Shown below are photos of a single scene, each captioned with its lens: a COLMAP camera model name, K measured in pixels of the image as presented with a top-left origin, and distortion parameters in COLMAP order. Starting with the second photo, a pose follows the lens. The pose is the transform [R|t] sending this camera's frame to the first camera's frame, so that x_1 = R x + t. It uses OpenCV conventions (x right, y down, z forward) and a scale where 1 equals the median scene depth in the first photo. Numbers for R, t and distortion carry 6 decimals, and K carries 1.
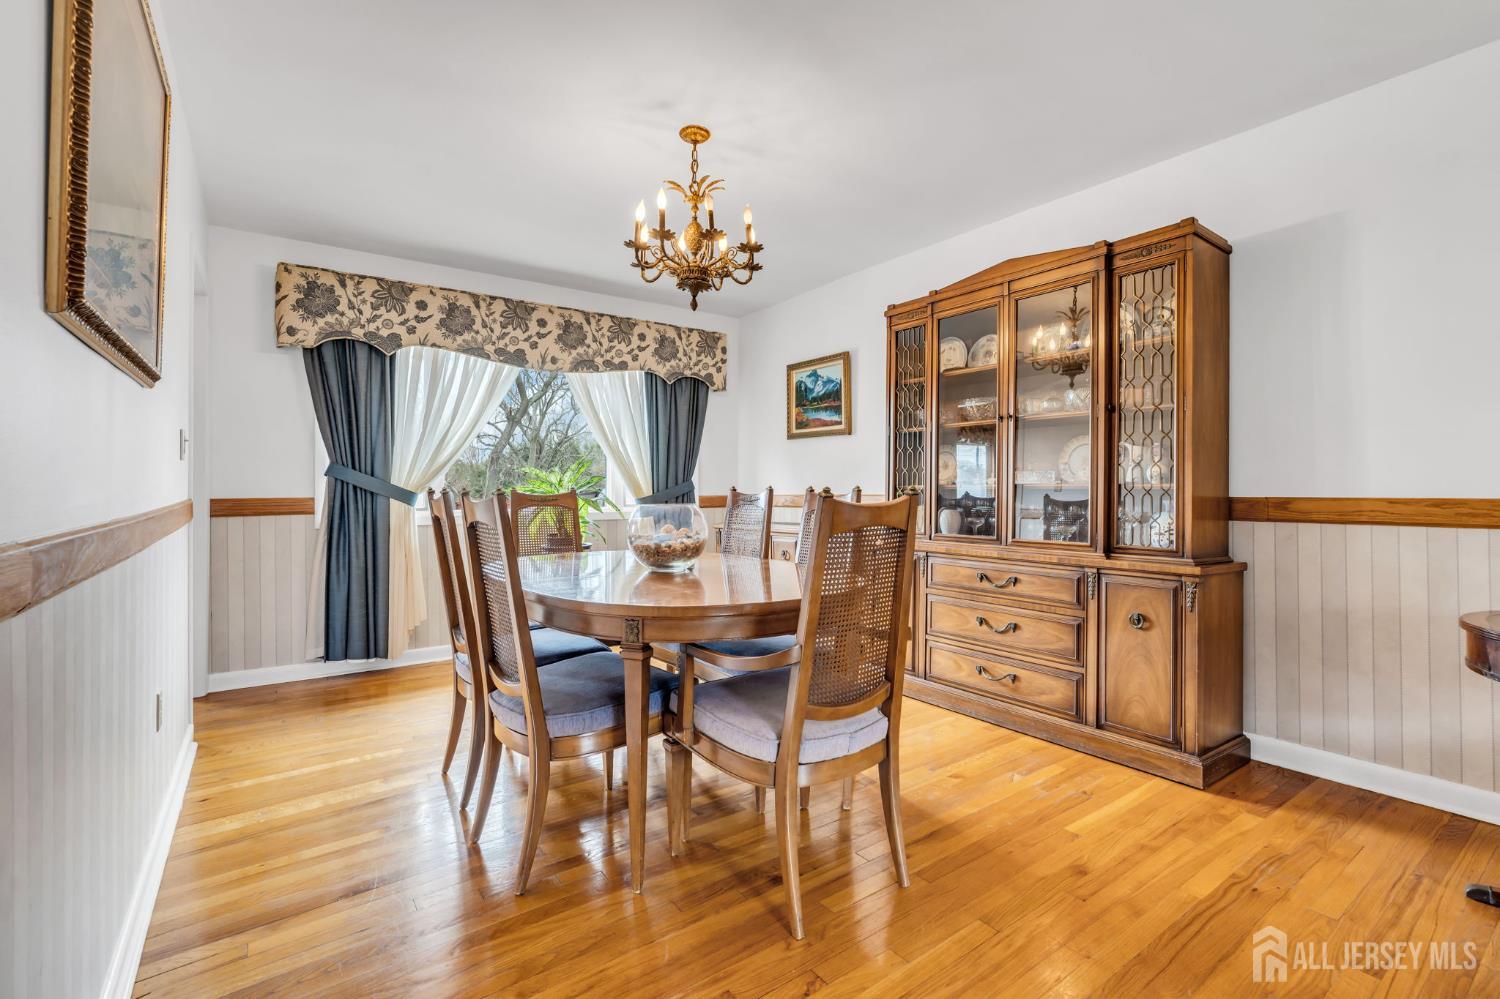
lens RADIAL K [[675.3, 0, 749.5], [0, 675.3, 491.7], [0, 0, 1]] dist [-0.003619, 0.000268]
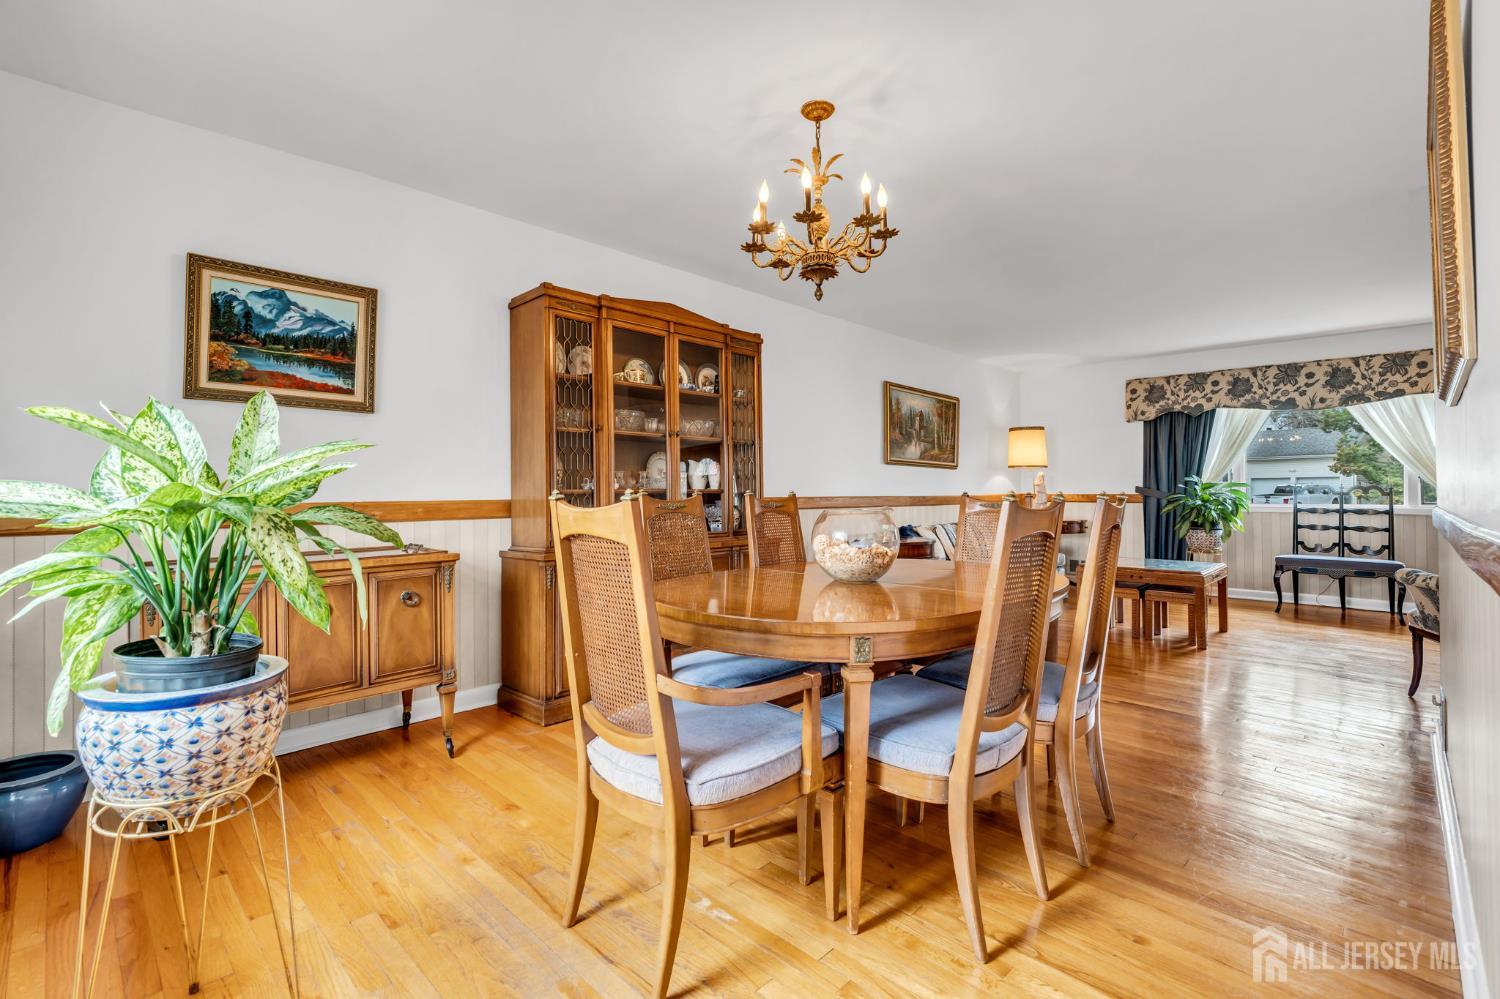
lens RADIAL K [[675.3, 0, 749.1], [0, 675.3, 483.3], [0, 0, 1]] dist [-0.003619, 0.000268]
pose [[-0.172827, 0.010013, 0.984901, -0.568082], [0.003197, 0.999949, -0.009605, -0.006818], [-0.984947, 0.001489, -0.172850, 0.735376]]
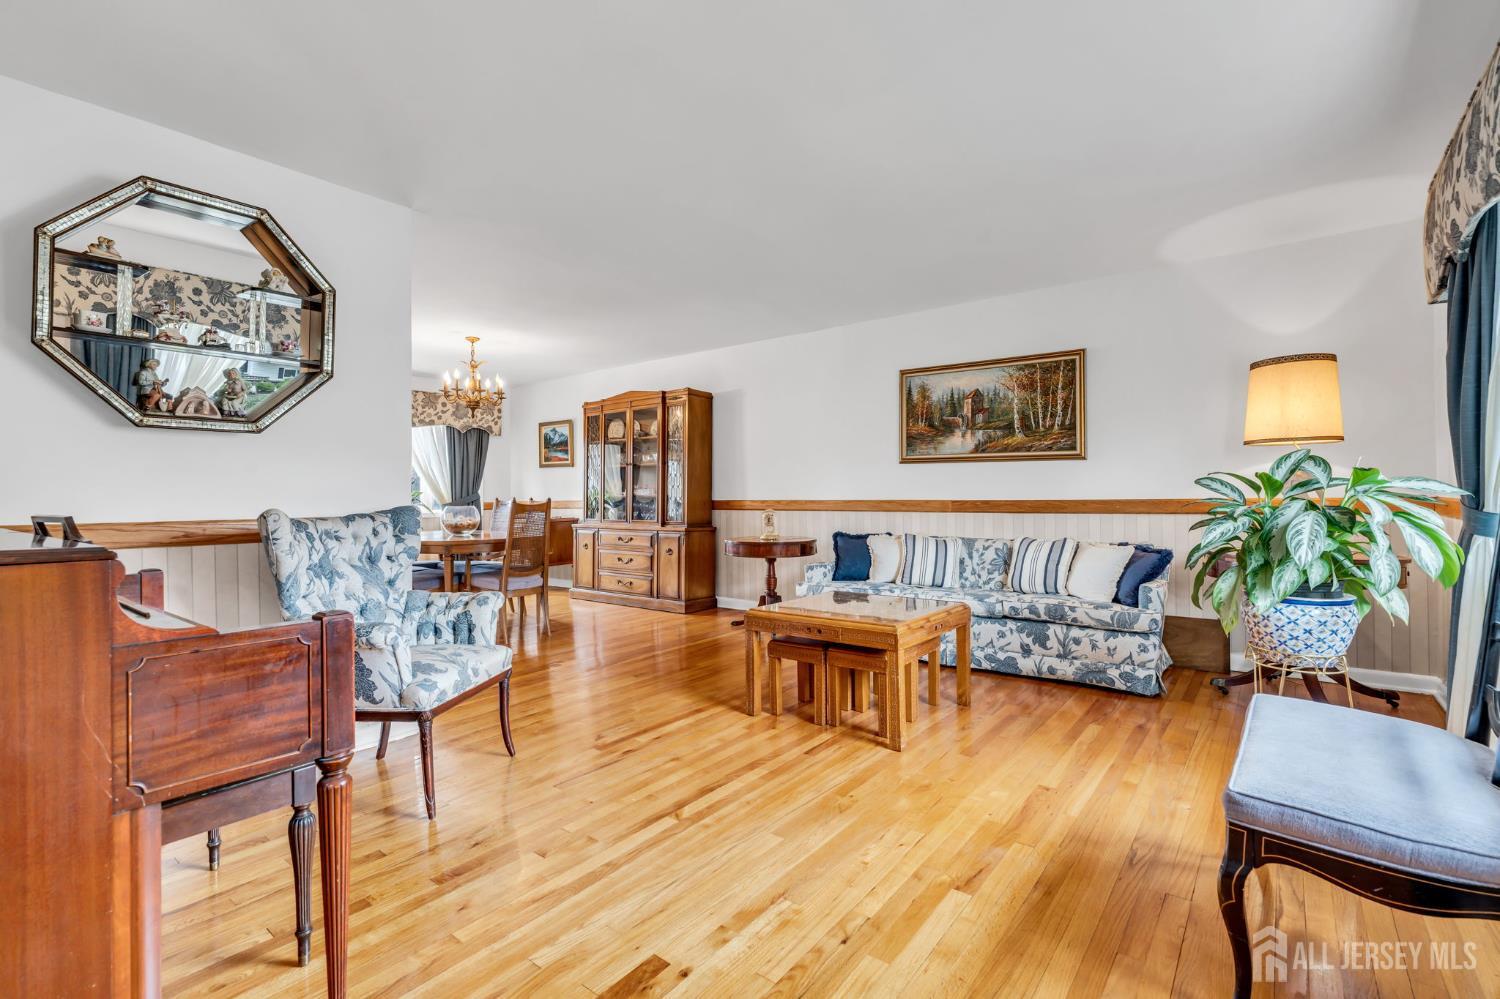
lens RADIAL K [[675.3, 0, 746.0], [0, 675.3, 491.1], [0, 0, 1]] dist [-0.003619, 0.000268]
pose [[0.962771, -0.007940, 0.270201, 0.105578], [0.010145, 0.999926, -0.006763, -0.004030], [-0.270127, 0.009252, 0.962780, -0.804046]]
